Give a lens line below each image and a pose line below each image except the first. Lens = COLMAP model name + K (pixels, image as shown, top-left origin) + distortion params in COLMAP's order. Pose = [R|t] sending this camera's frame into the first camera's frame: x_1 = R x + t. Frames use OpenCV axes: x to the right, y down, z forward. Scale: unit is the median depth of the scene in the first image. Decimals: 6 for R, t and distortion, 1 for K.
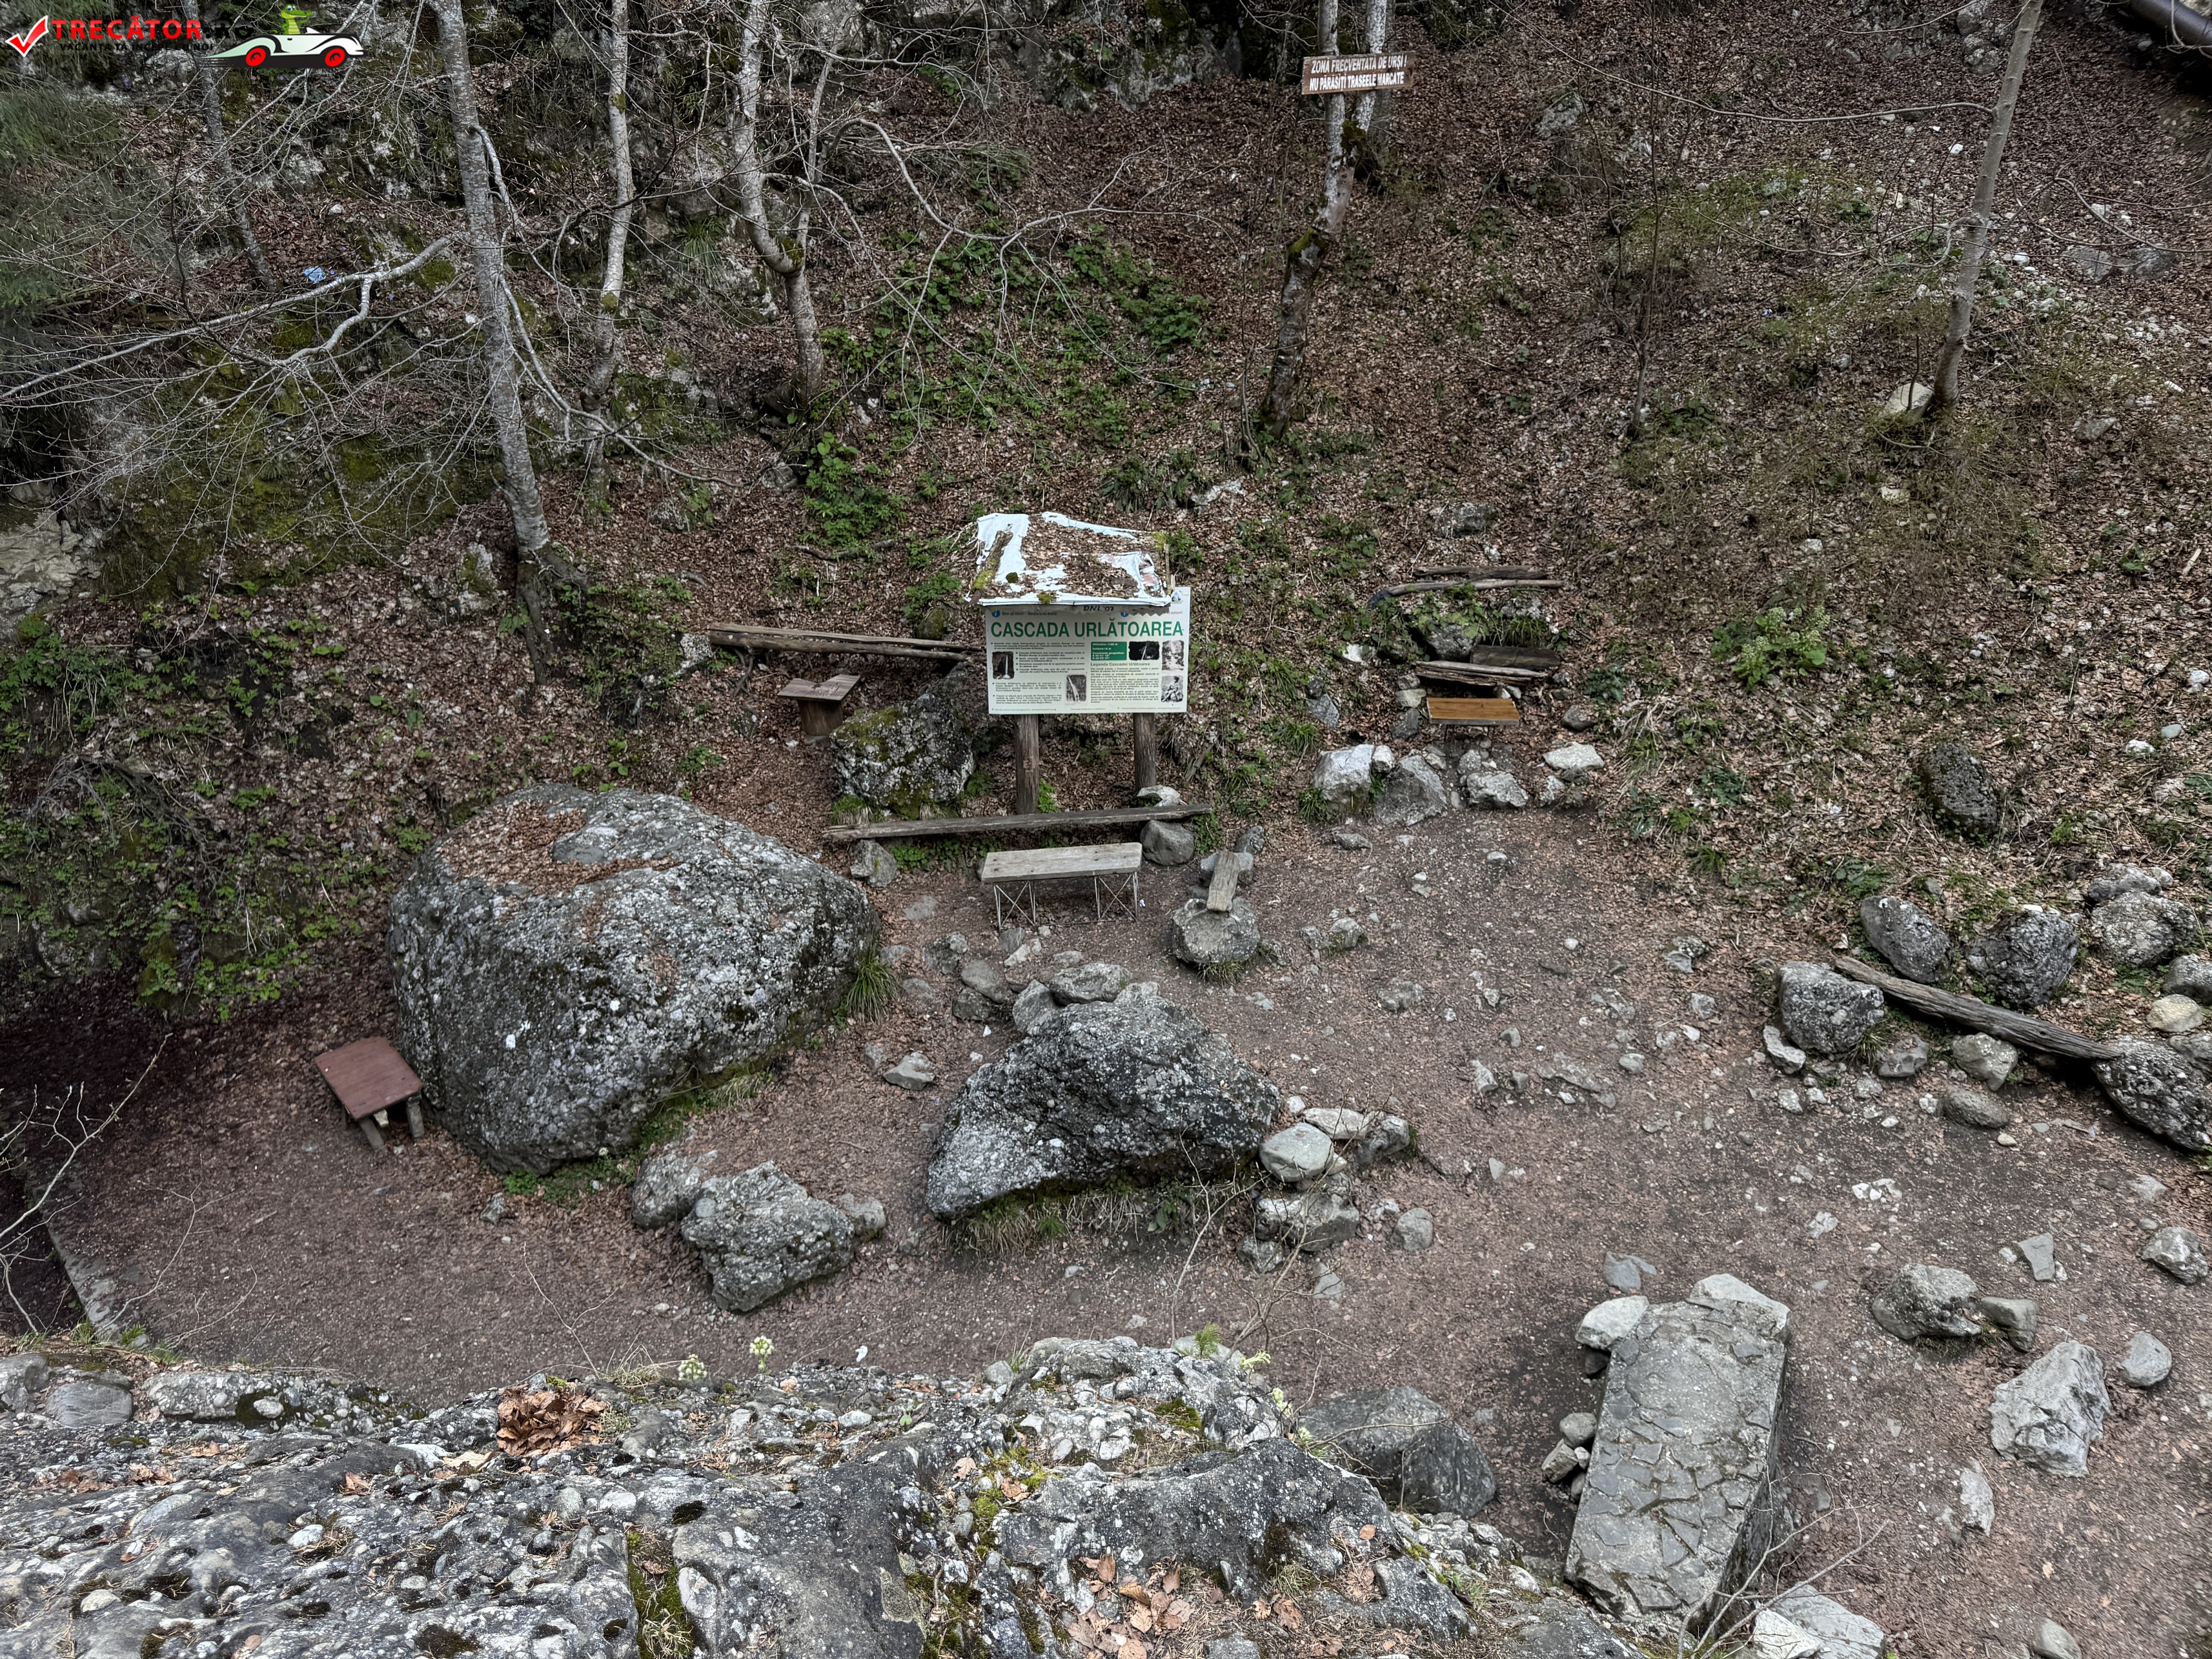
lens RADIAL K [[1537.7, 0, 1111.3], [0, 1537.7, 824.7], [0, 0, 1]] dist [0.098941, -0.132319]
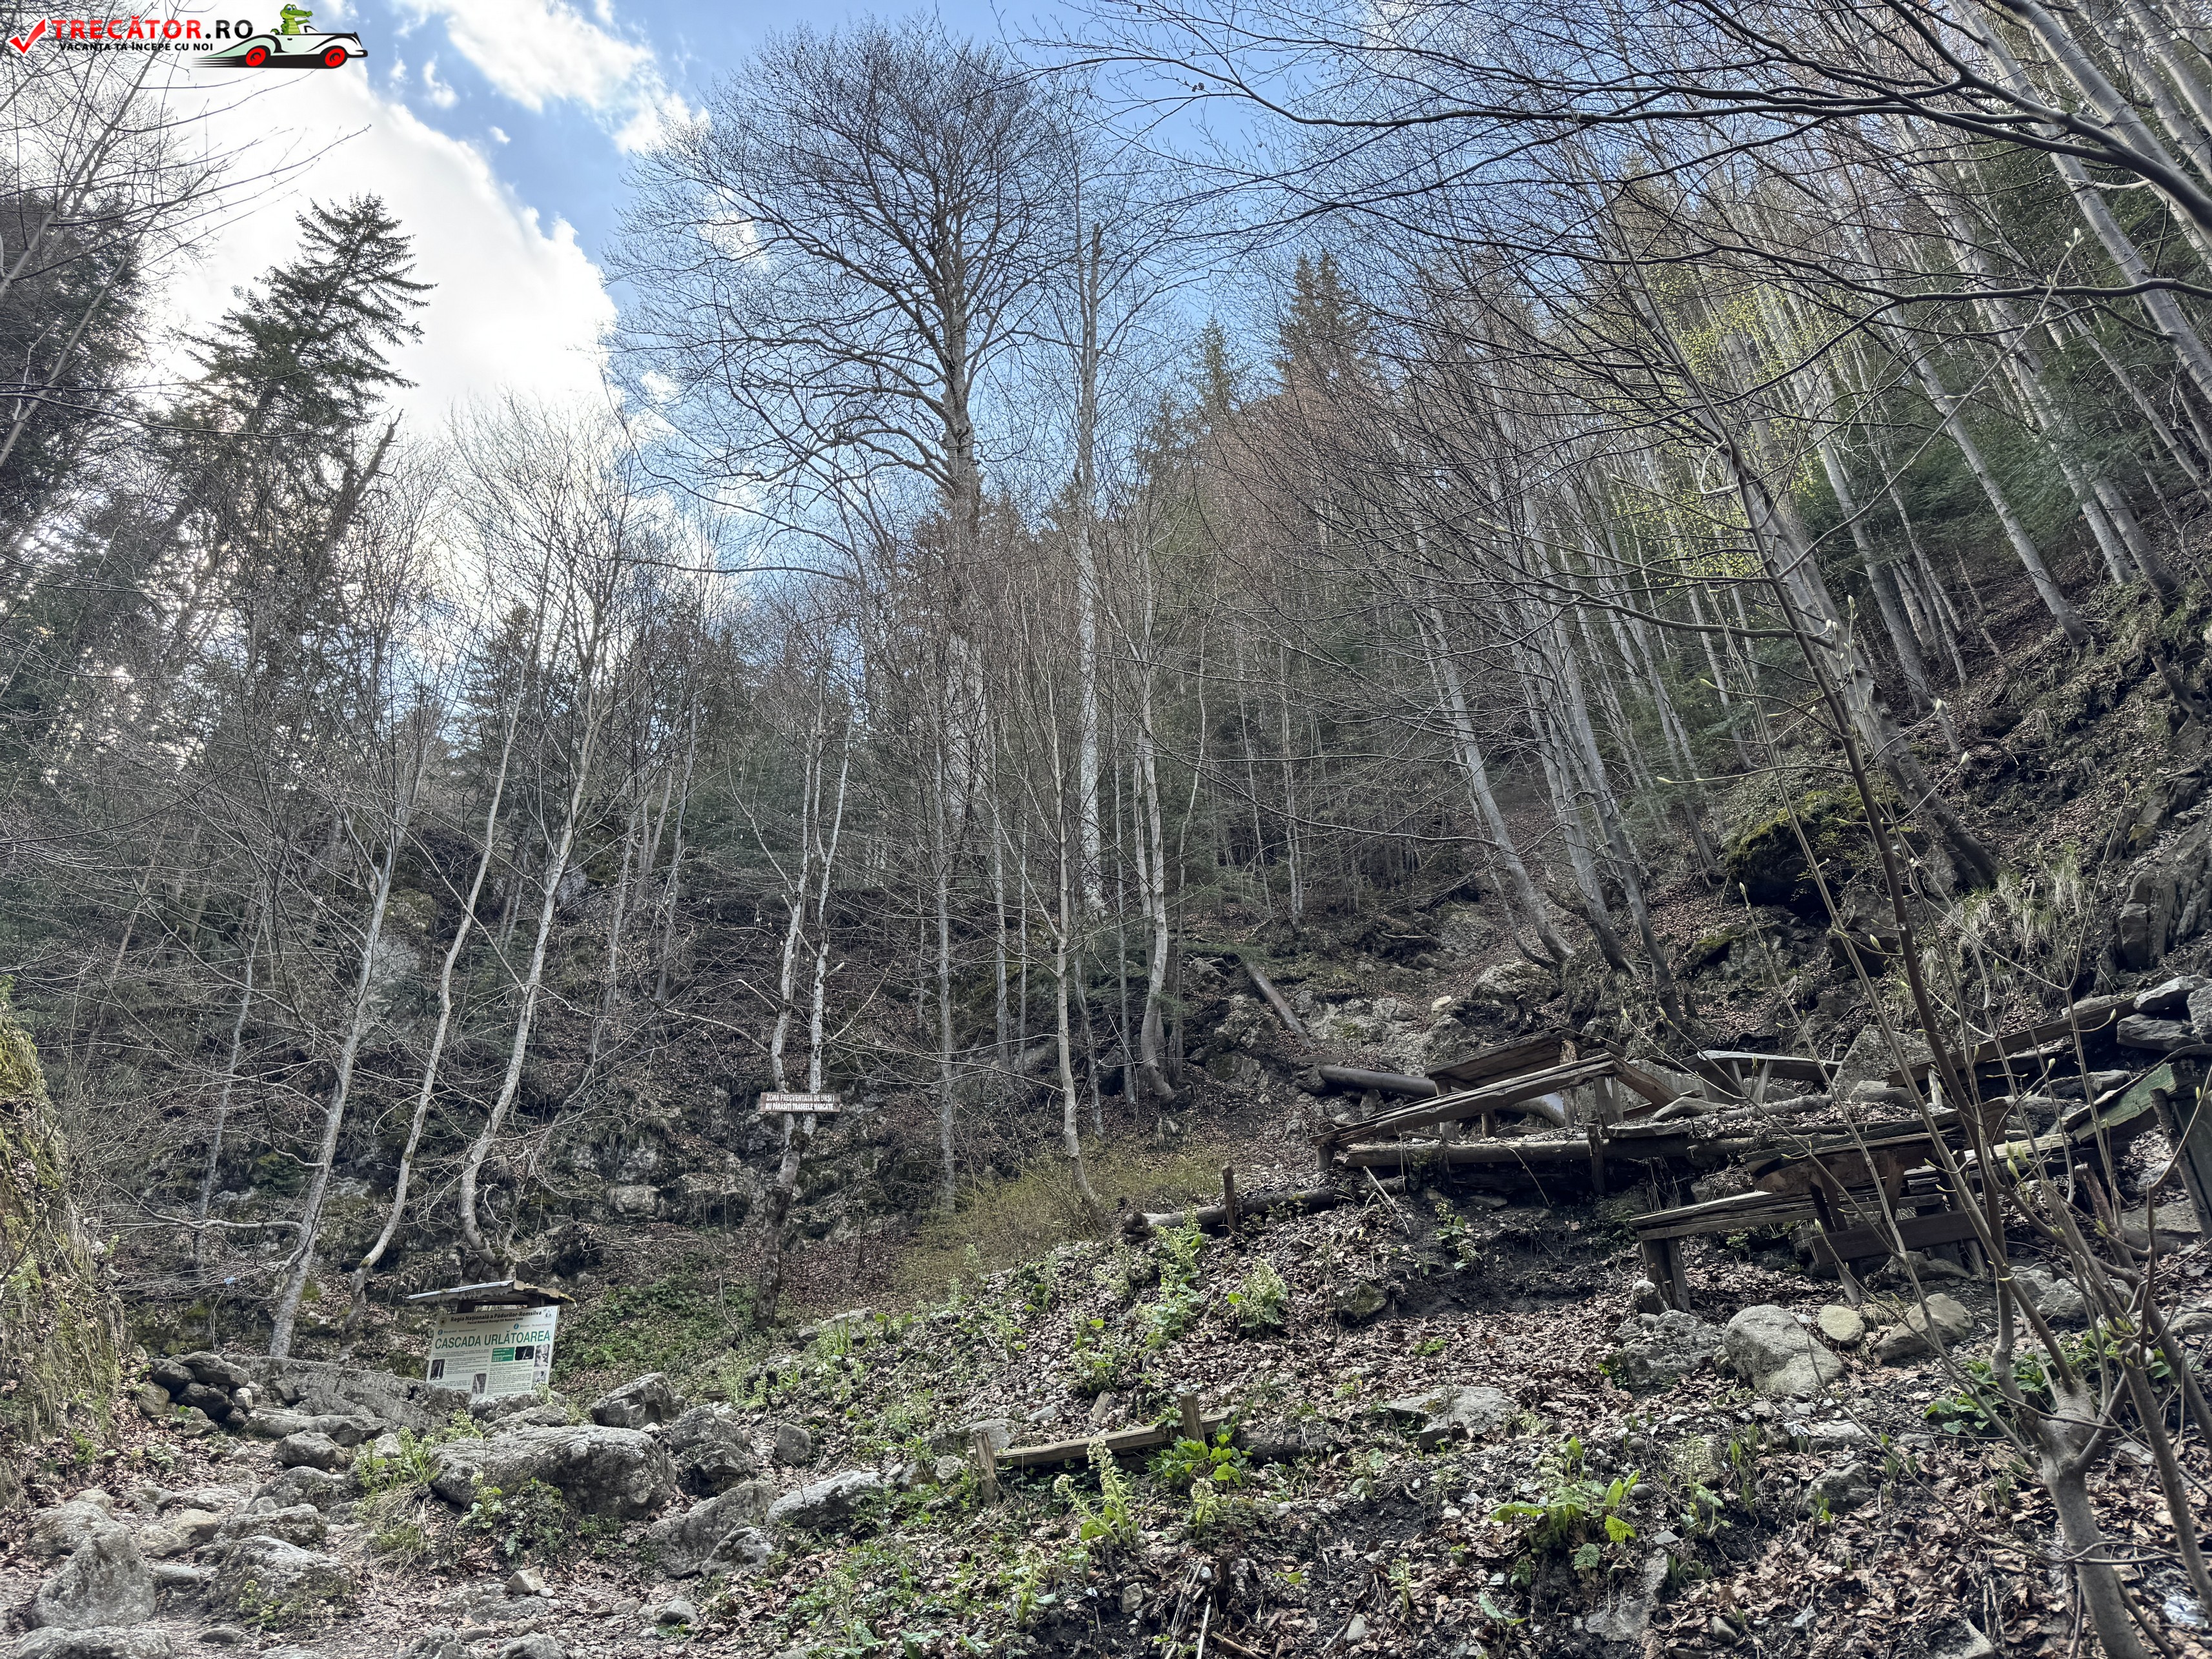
lens RADIAL K [[1537.7, 0, 1090.6], [0, 1537.7, 825.2], [0, 0, 1]] dist [0.098941, -0.132319]
pose [[0.972665, -0.138031, -0.186735, 0.830650], [-0.078849, 0.560057, -0.824693, 0.738031], [0.218416, 0.816874, 0.533864, -0.103160]]
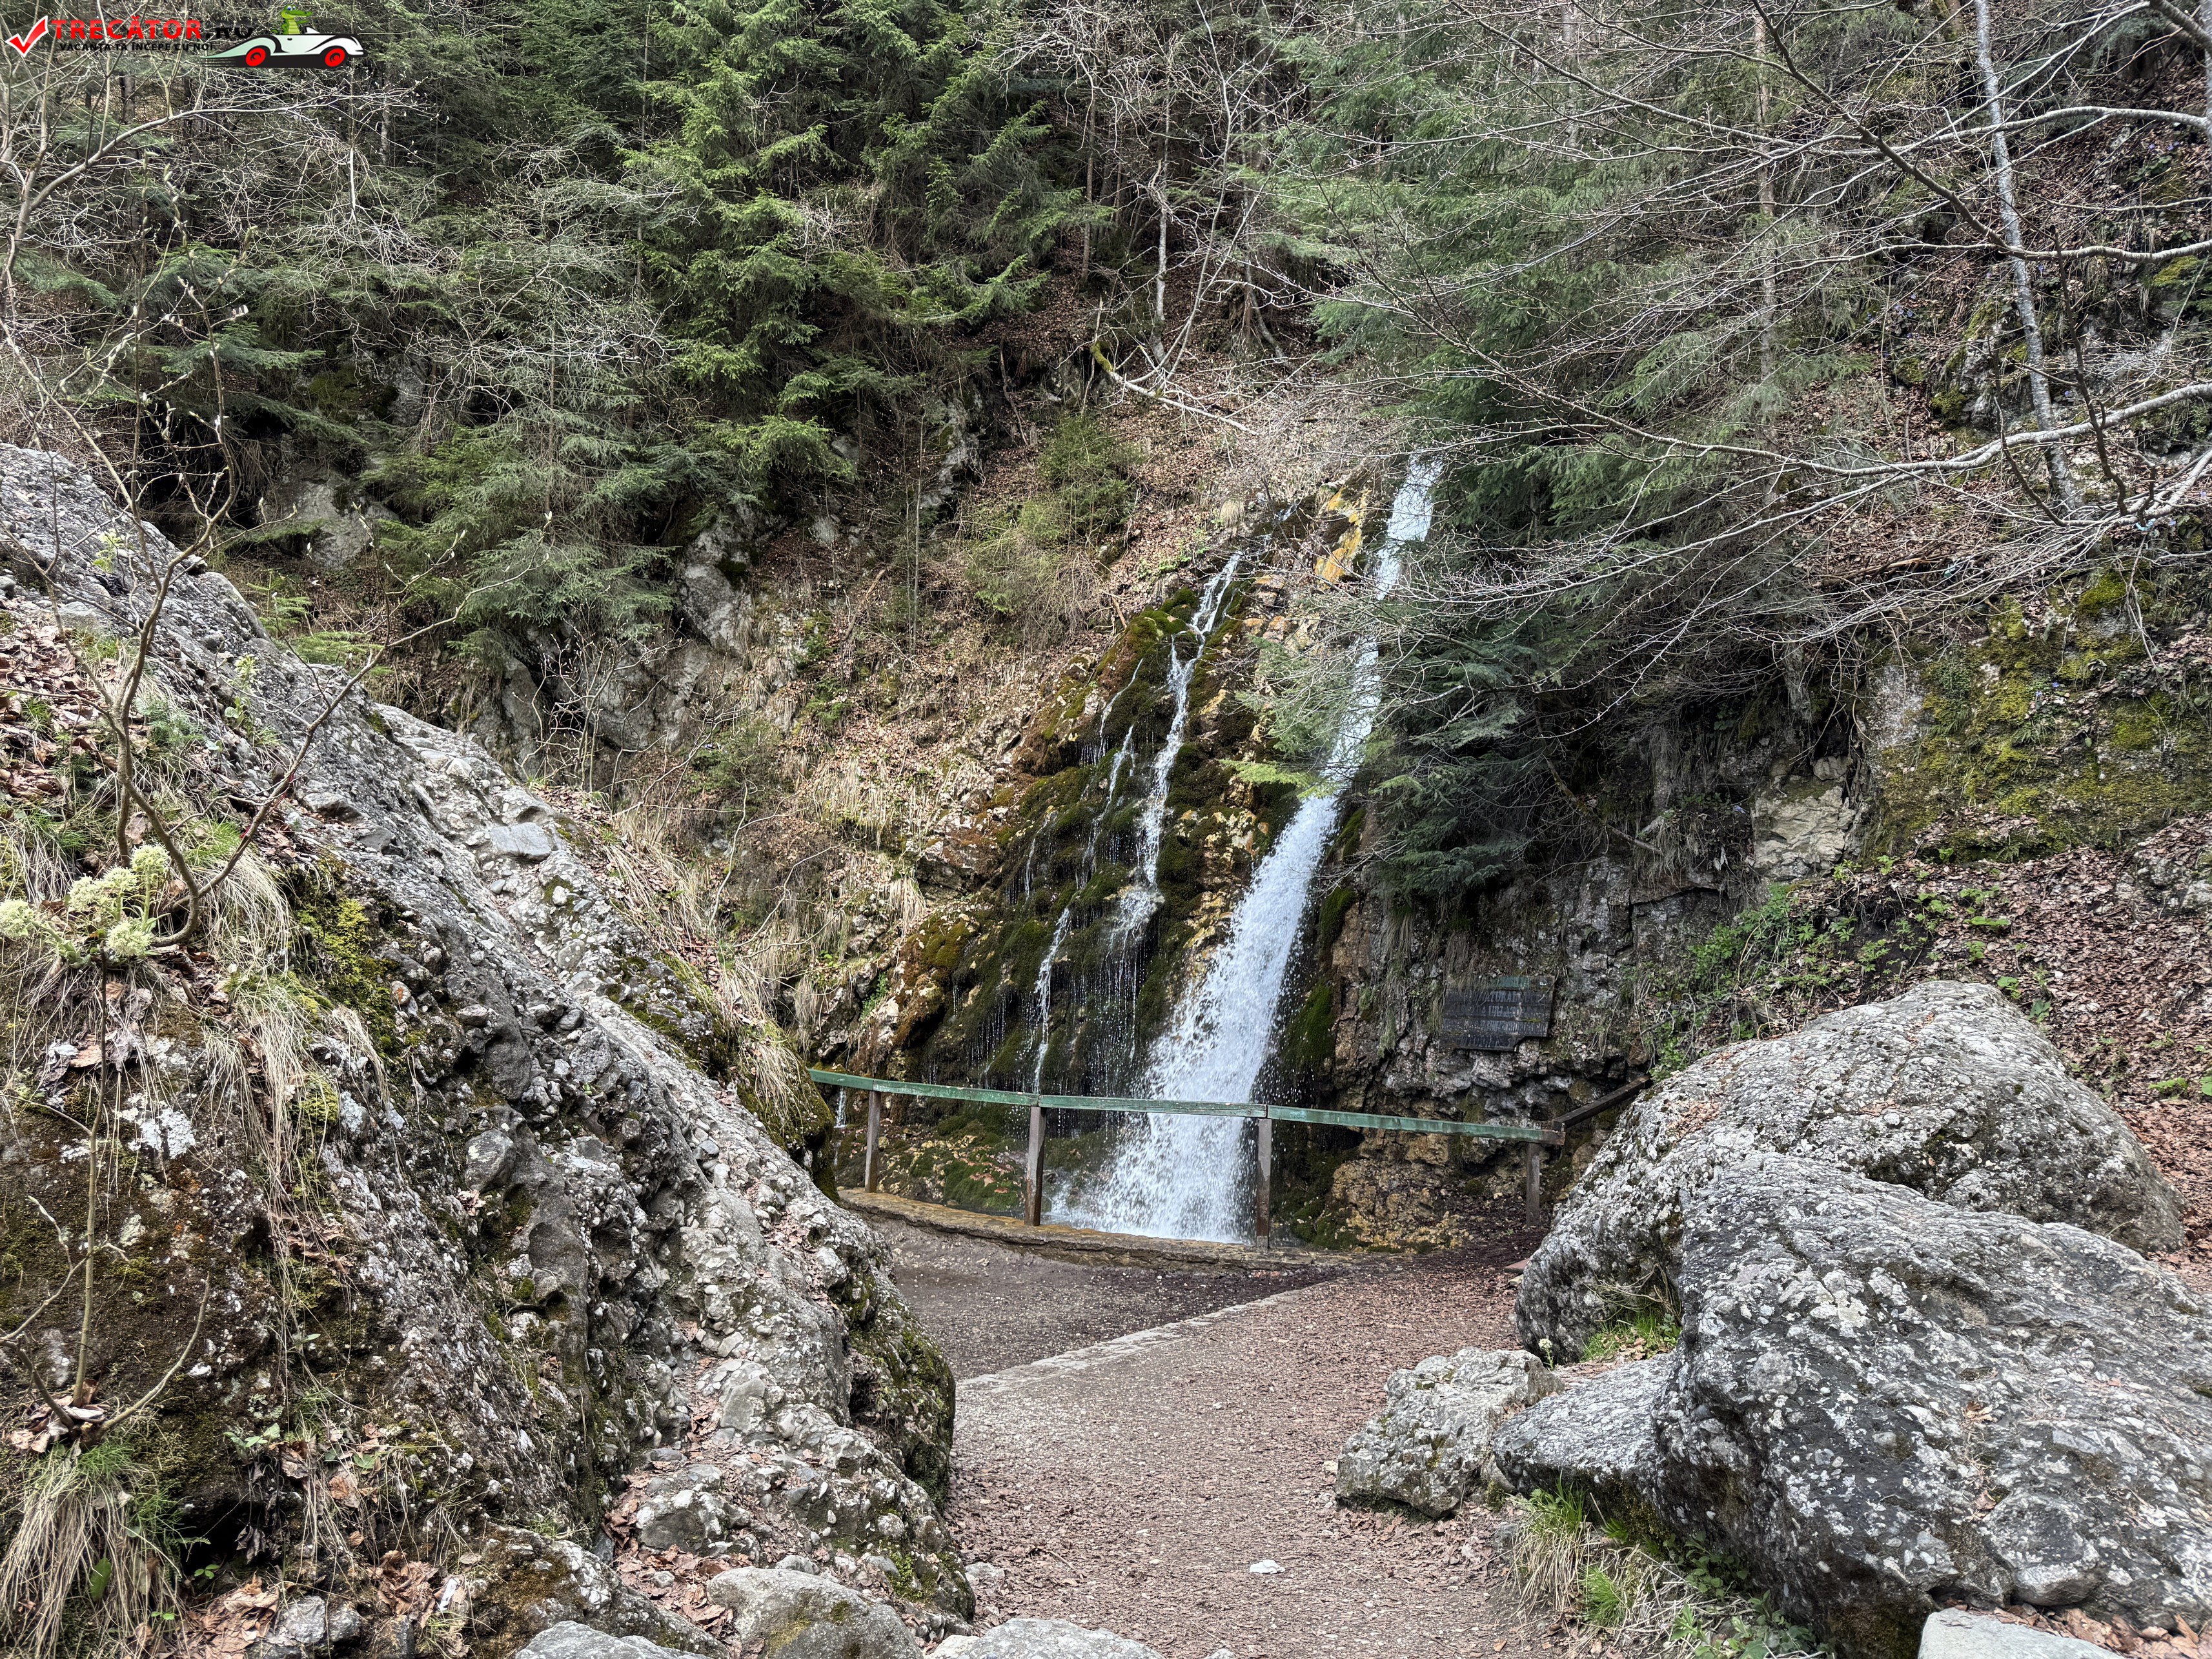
lens RADIAL K [[1537.7, 0, 1125.8], [0, 1537.7, 831.9], [0, 0, 1]] dist [0.098941, -0.132319]
pose [[0.113515, -0.055830, -0.991966, 0.276366], [-0.409608, 0.906991, -0.097920, 0.116292], [0.905172, 0.417432, 0.080089, 0.538609]]
